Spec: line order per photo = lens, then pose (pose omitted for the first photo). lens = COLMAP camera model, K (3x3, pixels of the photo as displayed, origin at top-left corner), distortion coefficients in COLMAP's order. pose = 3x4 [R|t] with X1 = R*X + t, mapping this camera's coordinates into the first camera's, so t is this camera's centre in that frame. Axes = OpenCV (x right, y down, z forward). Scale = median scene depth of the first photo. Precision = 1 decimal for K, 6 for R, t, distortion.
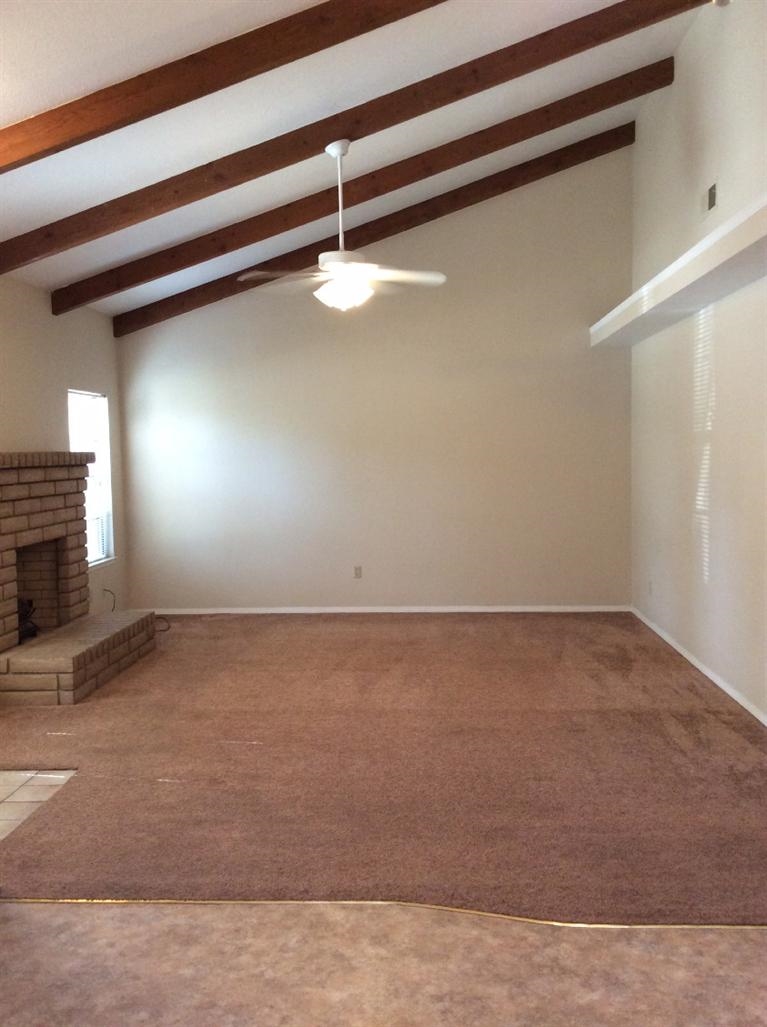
lens RADIAL K [[936.0, 0, 389.3], [0, 936.0, 515.4], [0, 0, 1]] dist [0.129787, -0.232556]
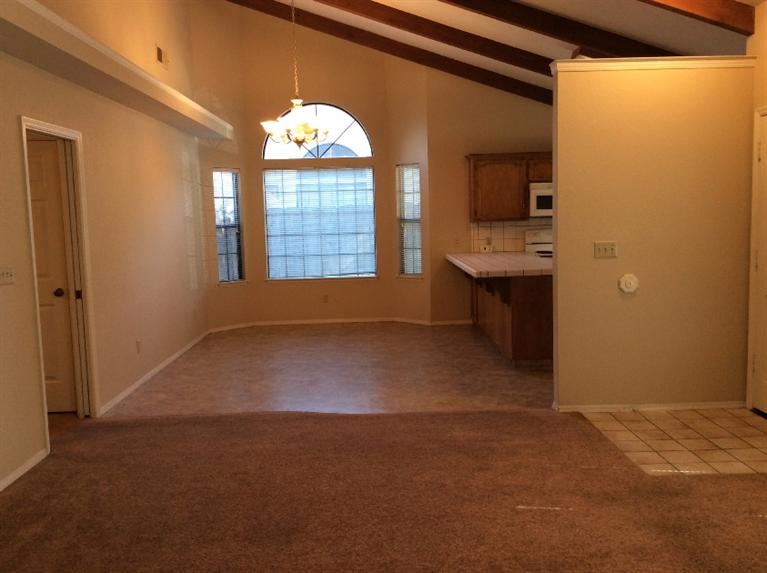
lens RADIAL K [[699.0, 0, 384.5], [0, 699.0, 283.1], [0, 0, 1]] dist [0.129787, -0.232556]
pose [[-0.996060, 0.051582, -0.072134, 0.045627], [0.038463, 0.984225, 0.172689, -0.168202], [0.079904, 0.169234, -0.982331, 2.690265]]
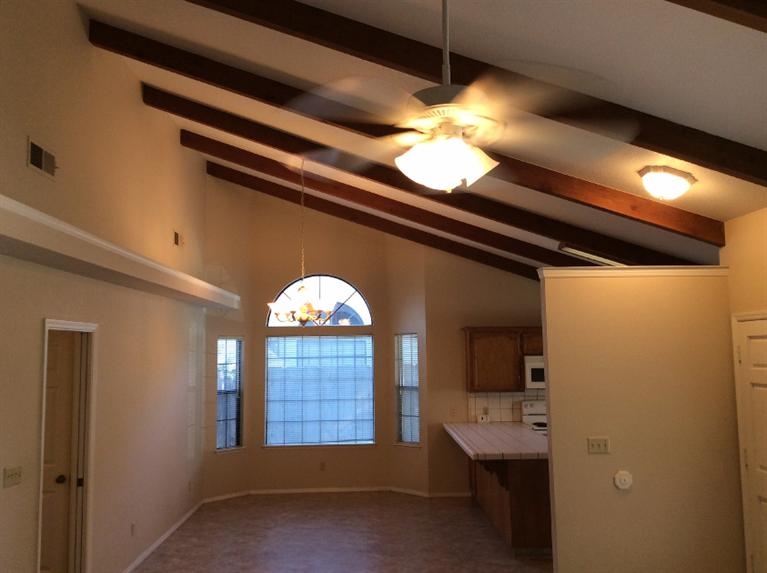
lens RADIAL K [[699.0, 0, 384.5], [0, 699.0, 283.1], [0, 0, 1]] dist [0.129787, -0.232556]
pose [[-0.996366, 0.022820, -0.082062, 0.049749], [0.024703, 0.999453, -0.022001, -0.303395], [0.081515, -0.023948, -0.996384, 2.755347]]
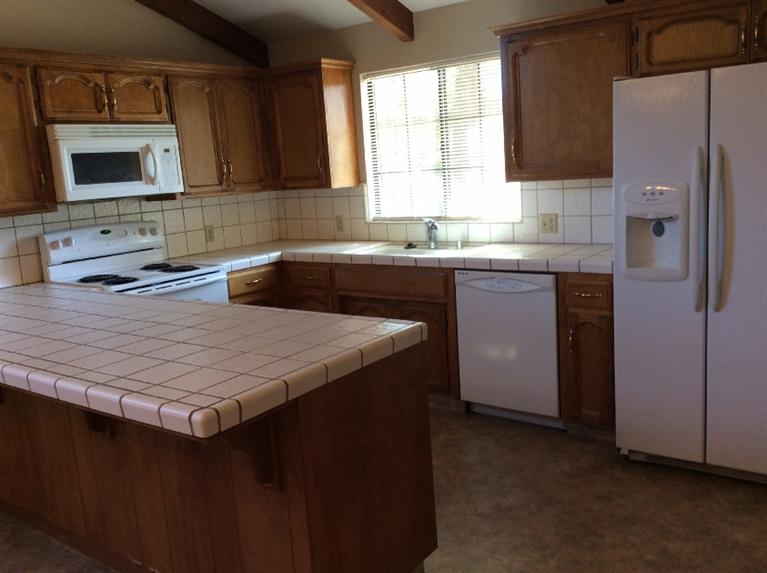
lens RADIAL K [[702.3, 0, 383.5], [0, 702.3, 286.5], [0, 0, 1]] dist [0.114303, -0.209708]
pose [[-0.551516, 0.199631, -0.809924, -0.034673], [0.017802, 0.973537, 0.227836, -0.049380], [0.833974, 0.111237, -0.540475, 1.057902]]
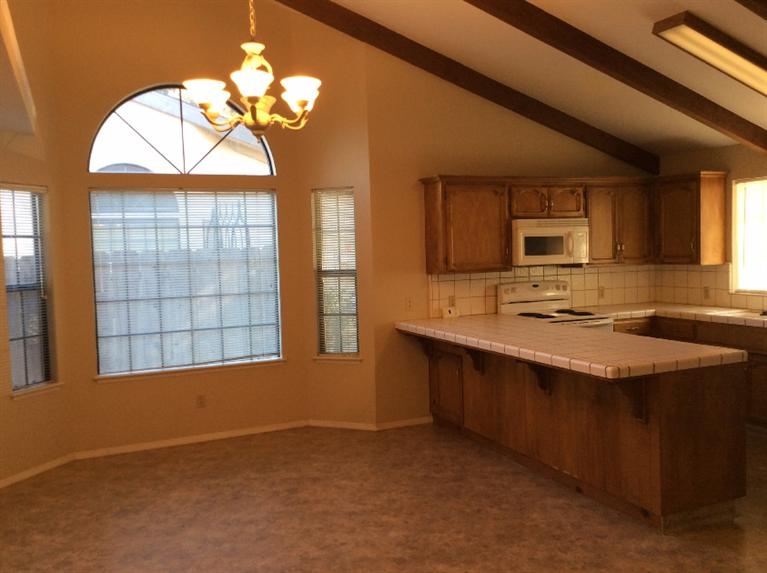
lens RADIAL K [[699.0, 0, 384.5], [0, 699.0, 283.1], [0, 0, 1]] dist [0.129787, -0.232556]
pose [[-0.891190, 0.066764, -0.448690, 0.479027], [0.012143, 0.992267, 0.123528, -0.123157], [0.453467, 0.104638, -0.885109, 1.517008]]
